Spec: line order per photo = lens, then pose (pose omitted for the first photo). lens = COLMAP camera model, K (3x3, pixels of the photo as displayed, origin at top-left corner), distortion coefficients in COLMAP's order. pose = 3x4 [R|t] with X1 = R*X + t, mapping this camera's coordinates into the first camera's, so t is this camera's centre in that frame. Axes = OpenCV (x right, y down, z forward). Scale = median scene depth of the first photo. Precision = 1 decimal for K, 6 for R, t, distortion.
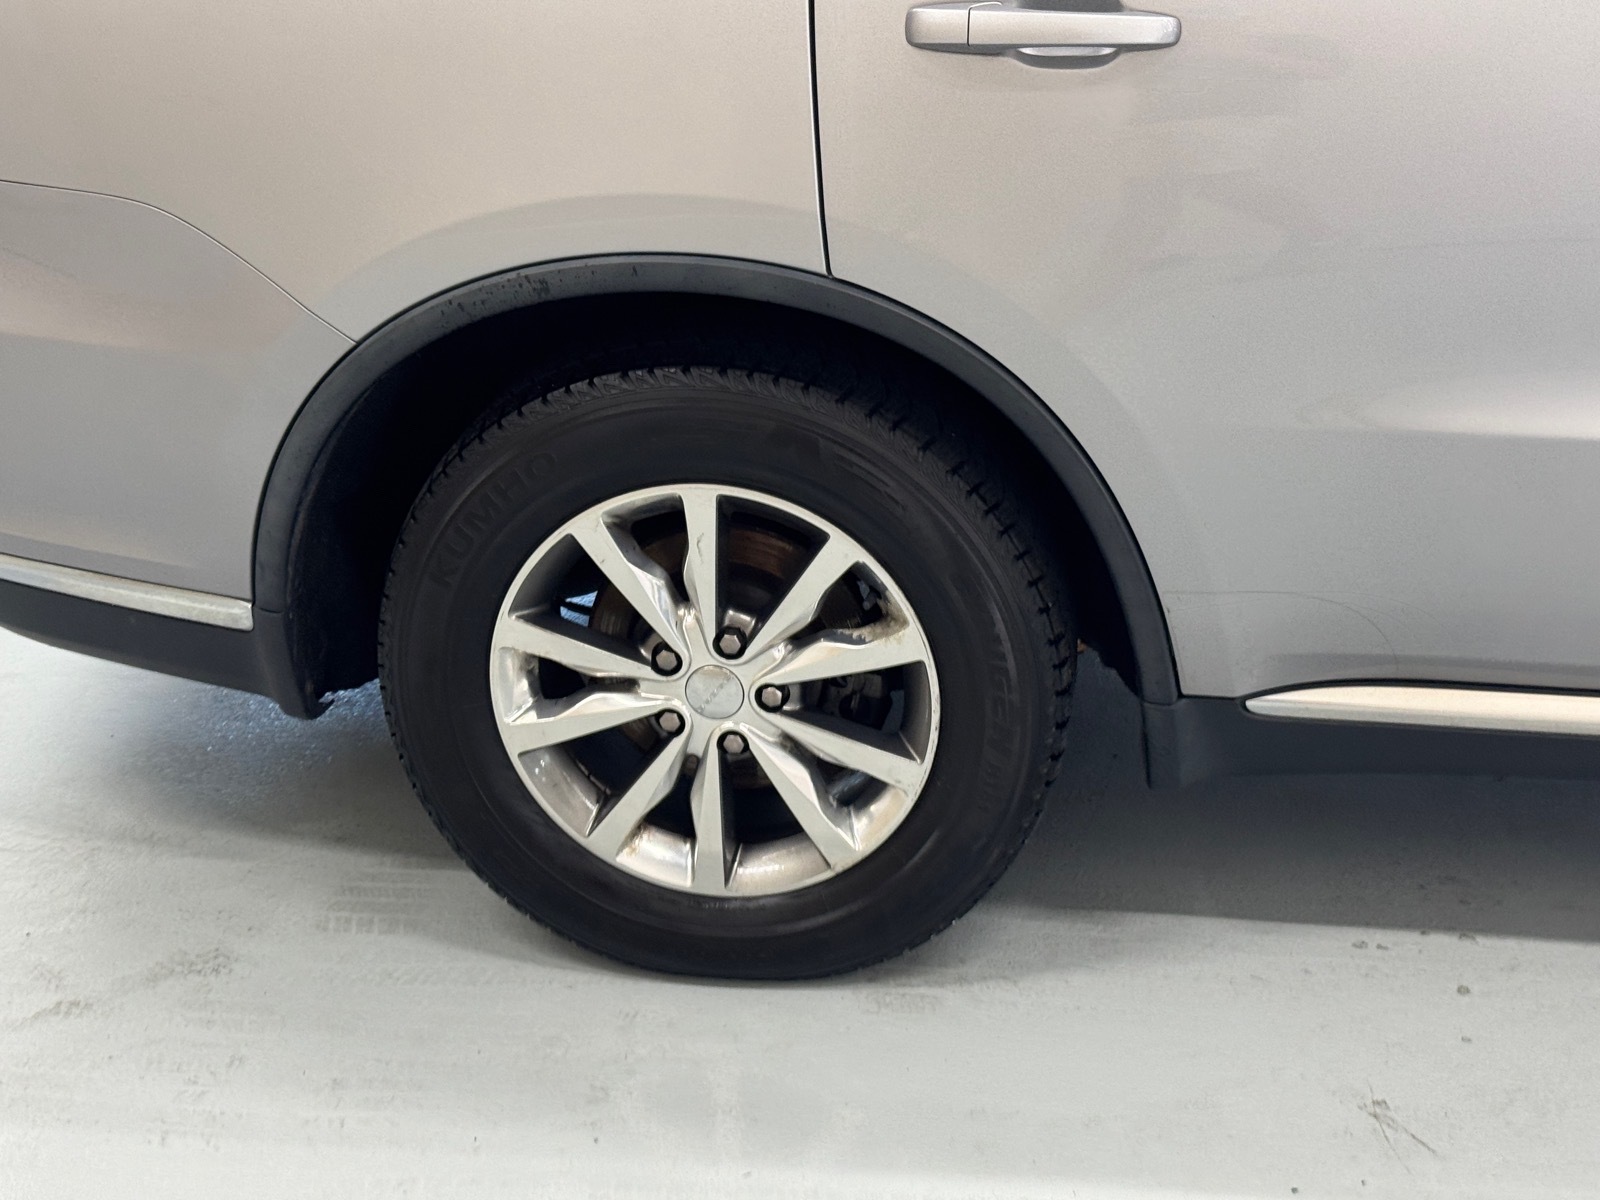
lens RADIAL K [[2259.5, 0, 798.8], [0, 2259.5, 664.4], [0, 0, 1]] dist [0.087938, -0.110931]
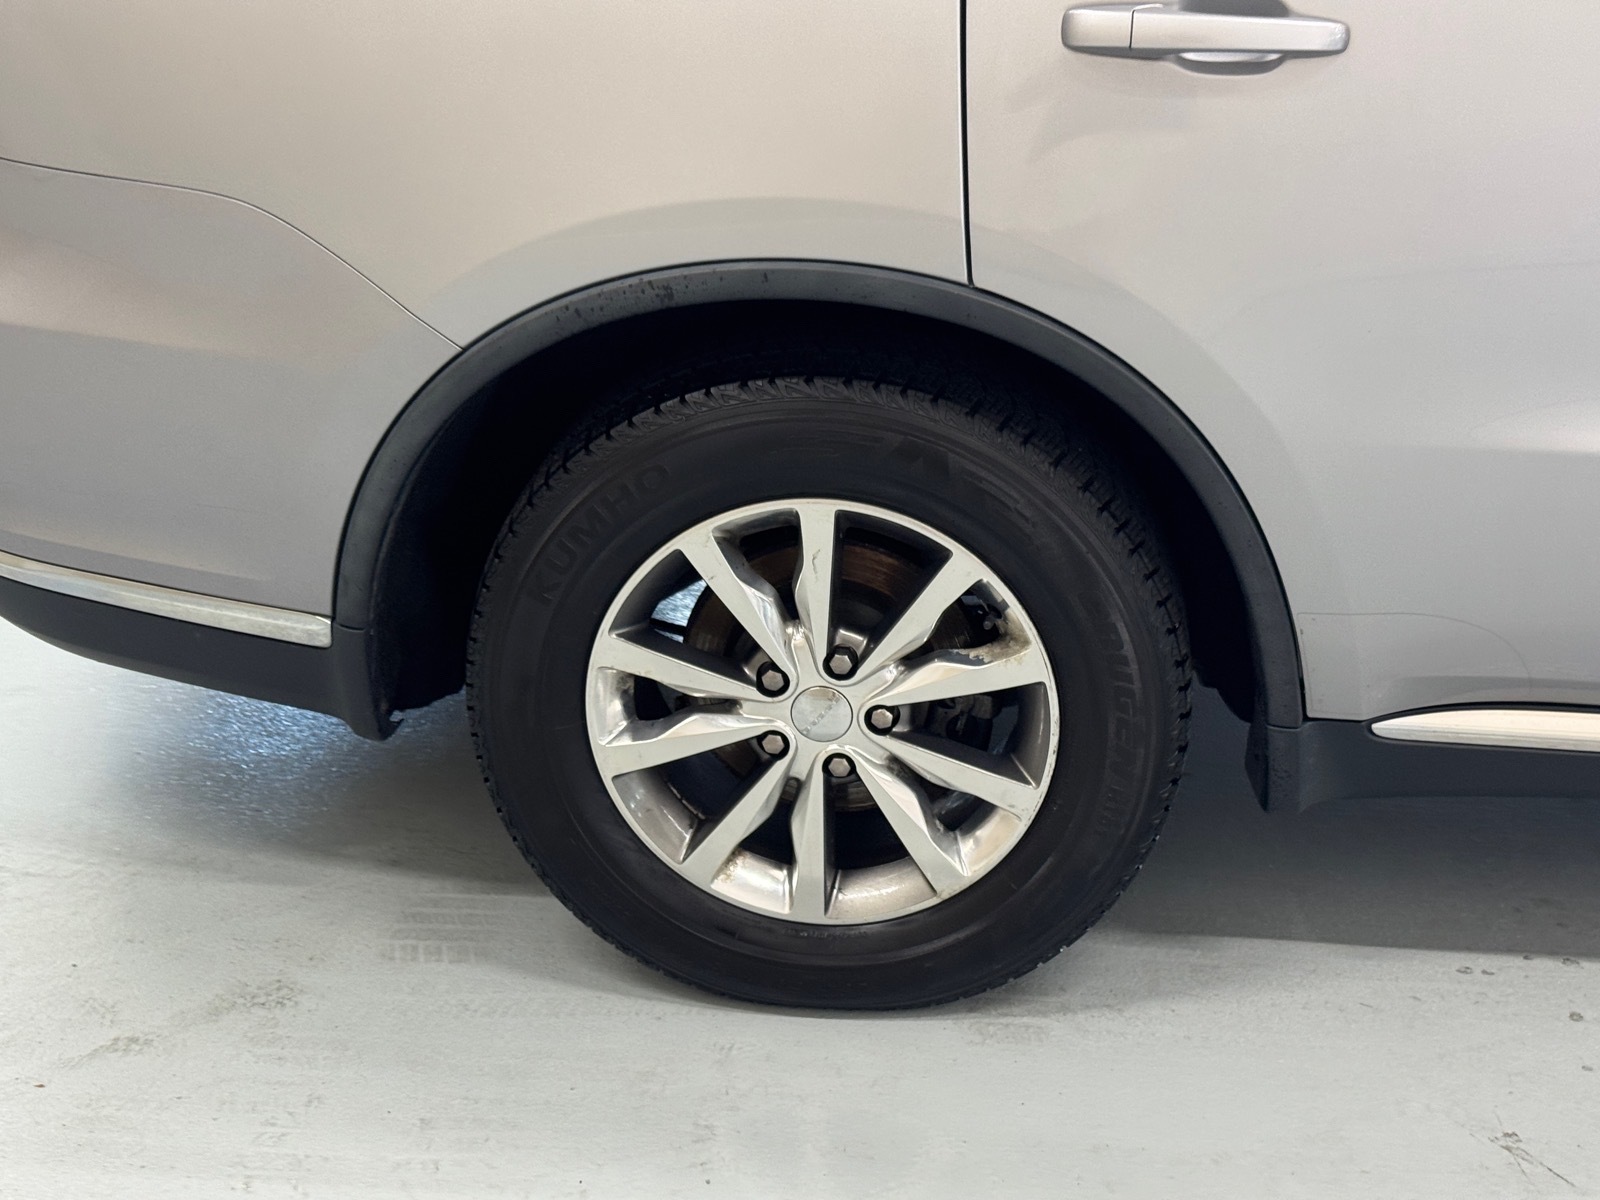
lens RADIAL K [[2259.5, 0, 798.8], [0, 2259.5, 664.4], [0, 0, 1]] dist [0.087938, -0.110931]
pose [[0.997884, 0.001996, 0.064996, -0.109750], [-0.002209, 0.999992, 0.003202, -0.011837], [-0.064989, -0.003339, 0.997880, 0.038474]]
